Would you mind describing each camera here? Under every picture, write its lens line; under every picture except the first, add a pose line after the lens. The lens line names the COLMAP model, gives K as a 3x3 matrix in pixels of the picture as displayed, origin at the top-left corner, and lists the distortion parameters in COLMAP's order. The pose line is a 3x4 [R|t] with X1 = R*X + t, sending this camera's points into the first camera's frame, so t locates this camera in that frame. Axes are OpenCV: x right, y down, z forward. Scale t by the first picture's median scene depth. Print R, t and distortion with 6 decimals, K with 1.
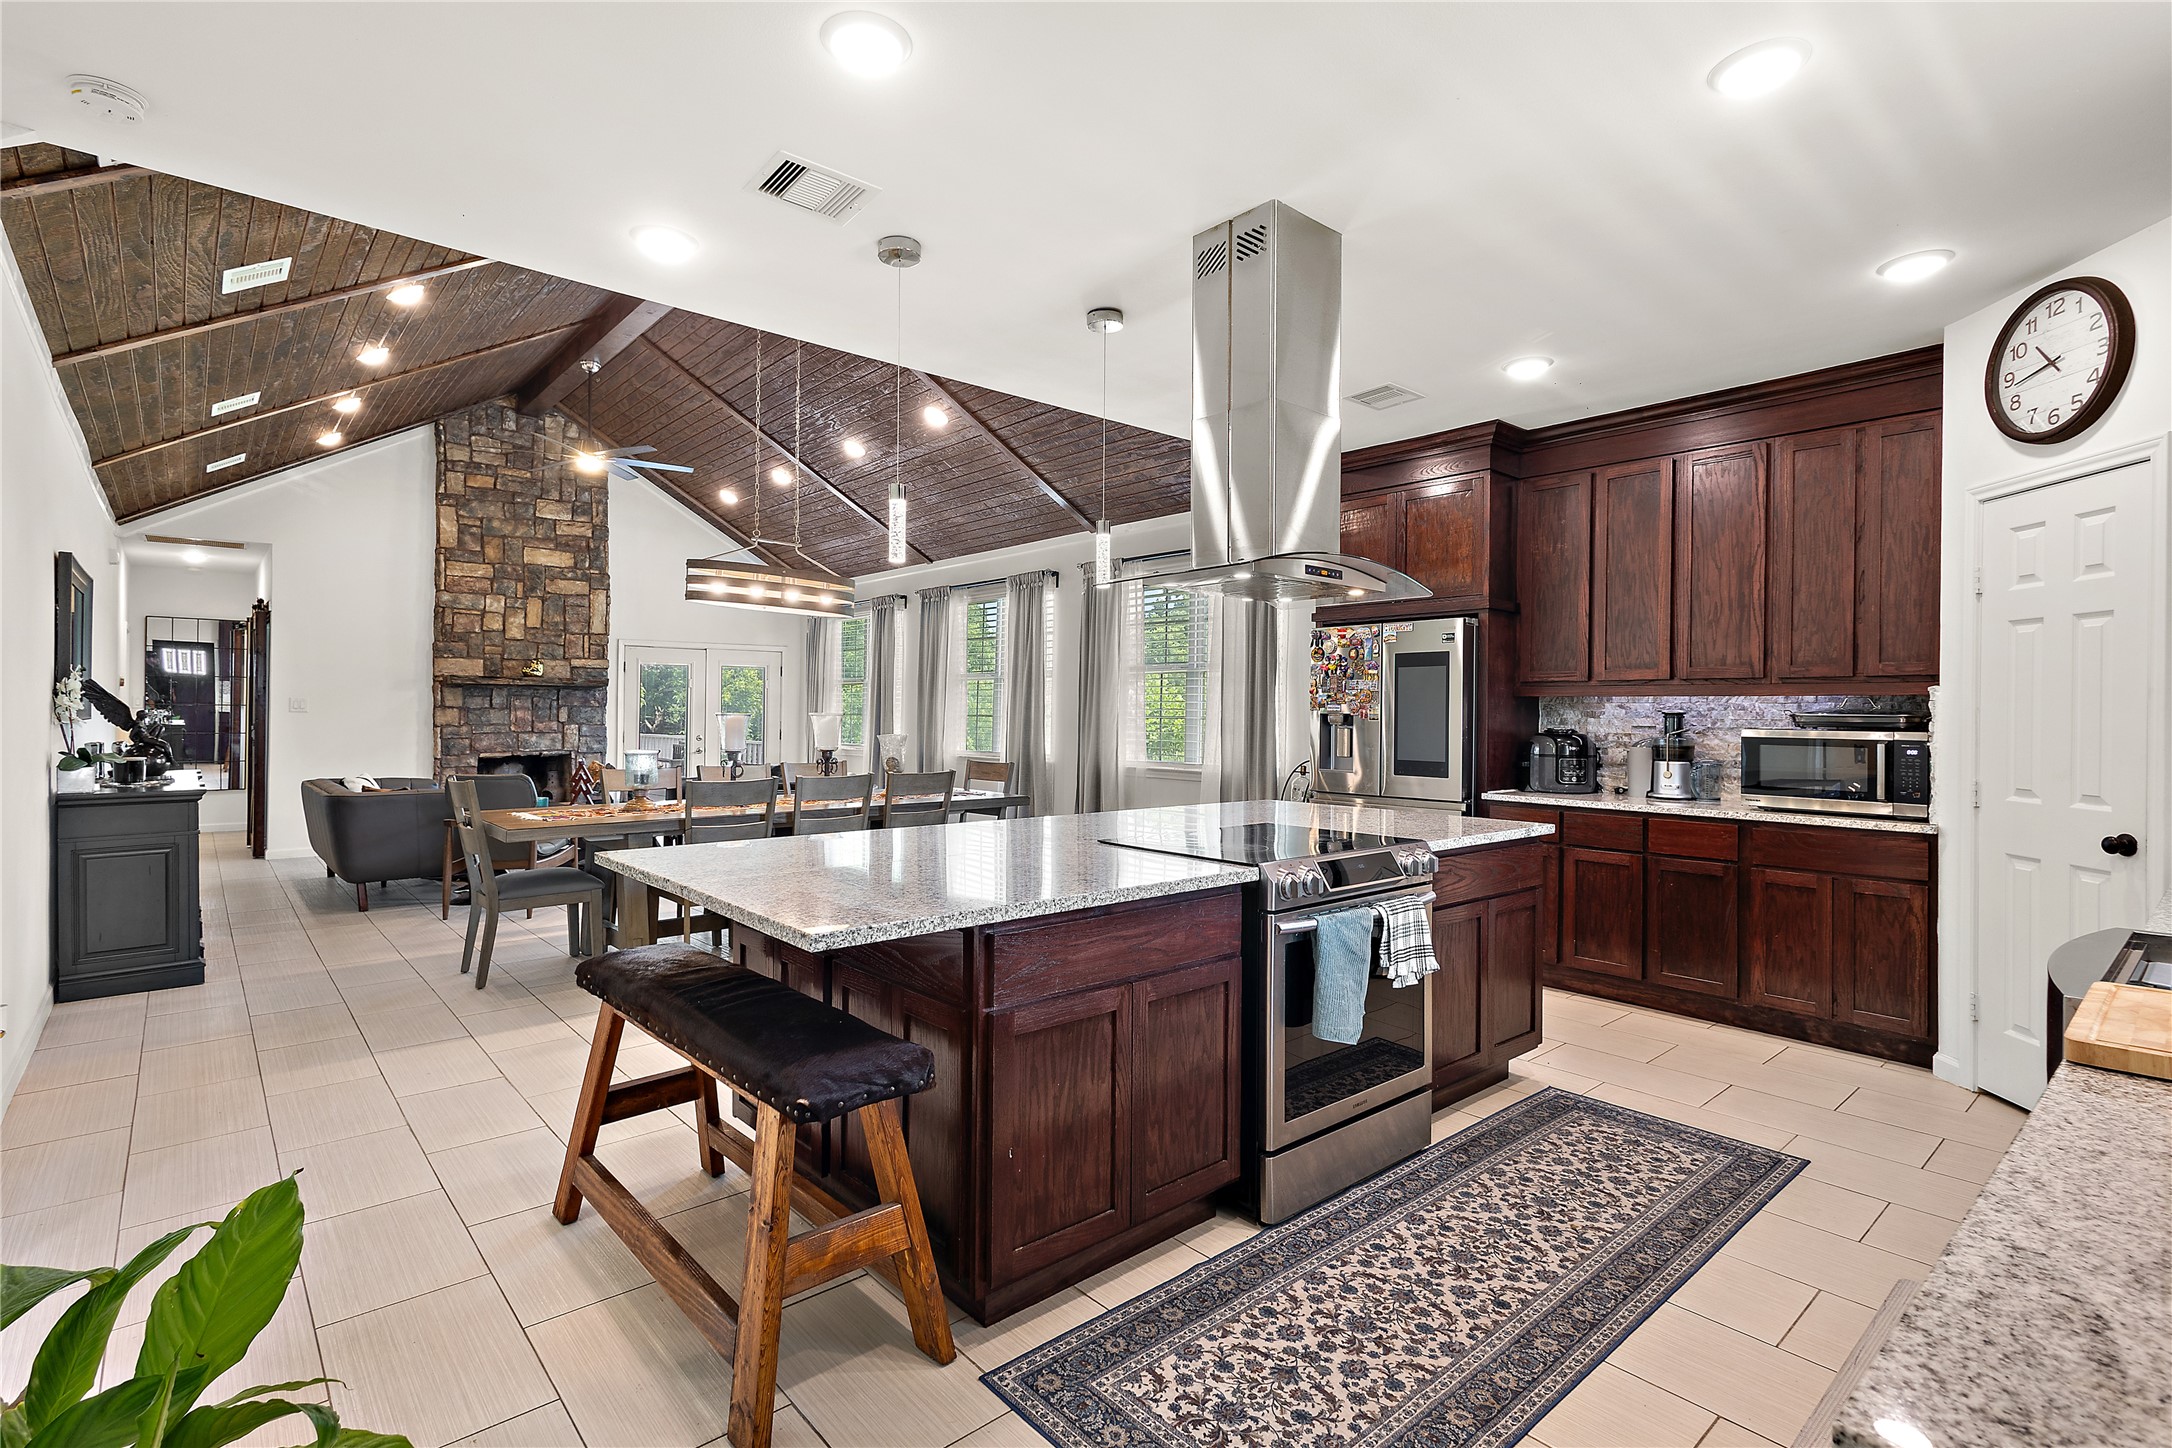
lens RADIAL K [[1008.4, 0, 1082.2], [0, 1008.4, 706.3], [0, 0, 1]] dist [0.006080, -0.000708]
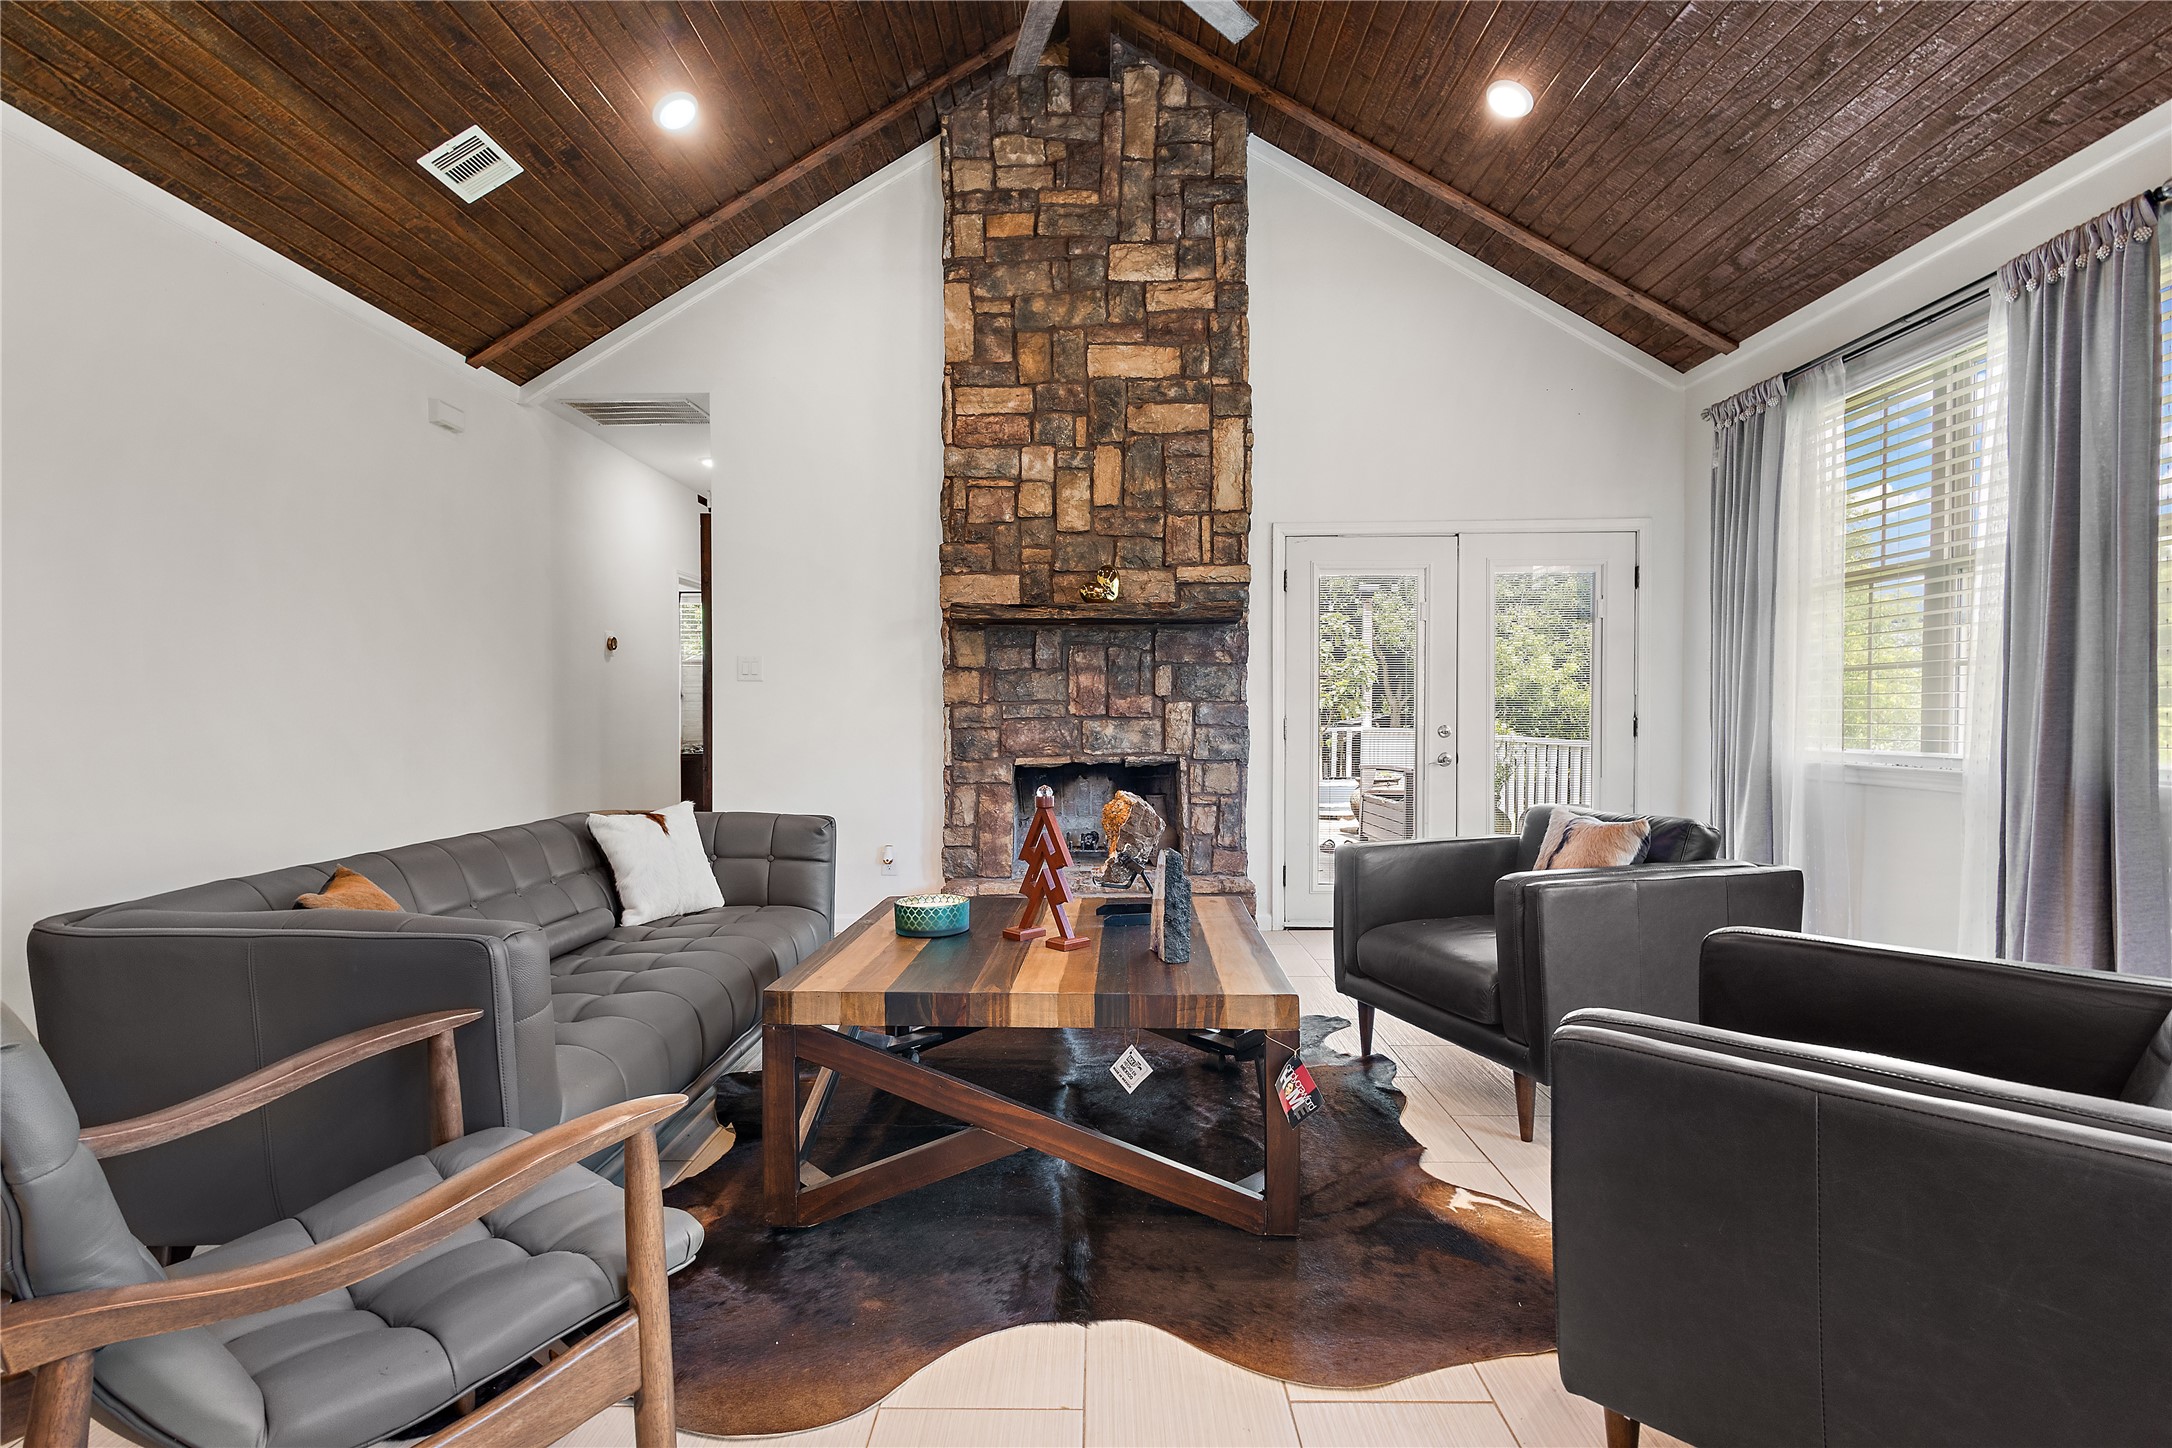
lens RADIAL K [[1008.4, 0, 1089.8], [0, 1008.4, 715.2], [0, 0, 1]] dist [0.006080, -0.000708]
pose [[0.752119, -0.005985, -0.659001, -0.473402], [0.013422, 0.999890, 0.006238, 0.045494], [0.658891, -0.013537, 0.752117, 1.312512]]
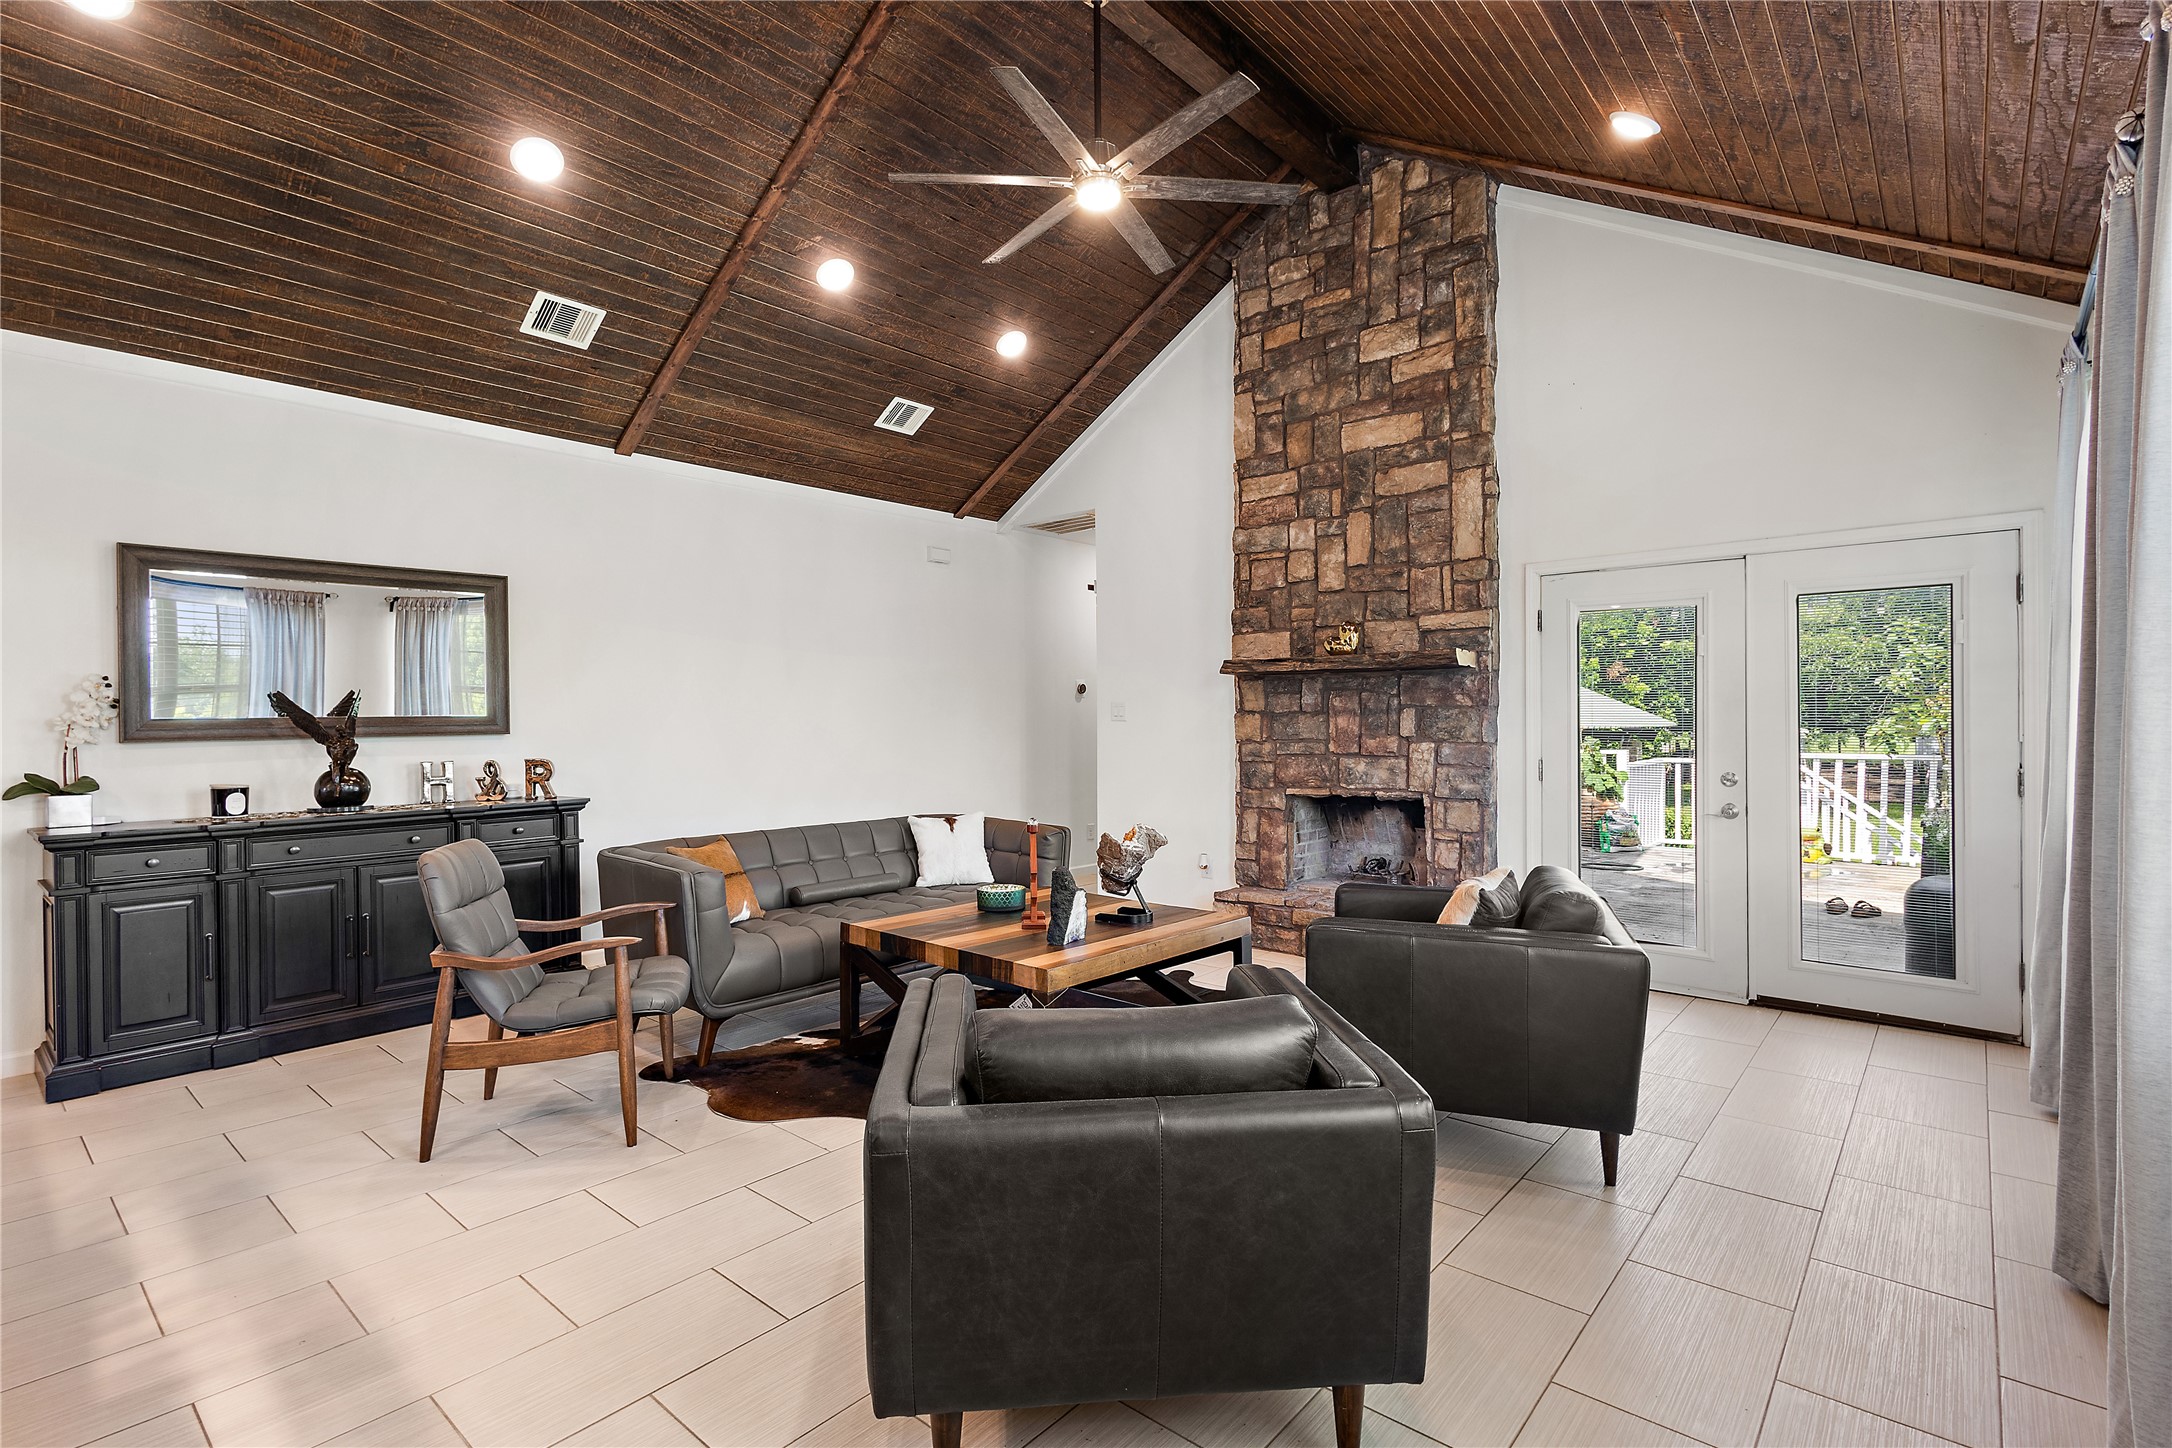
lens RADIAL K [[1008.4, 0, 1090.9], [0, 1008.4, 708.2], [0, 0, 1]] dist [0.006080, -0.000708]
pose [[0.149914, -0.014678, -0.988590, -0.043789], [0.014640, 0.999813, -0.012624, 0.010375], [0.988591, -0.012580, 0.150101, 1.630660]]
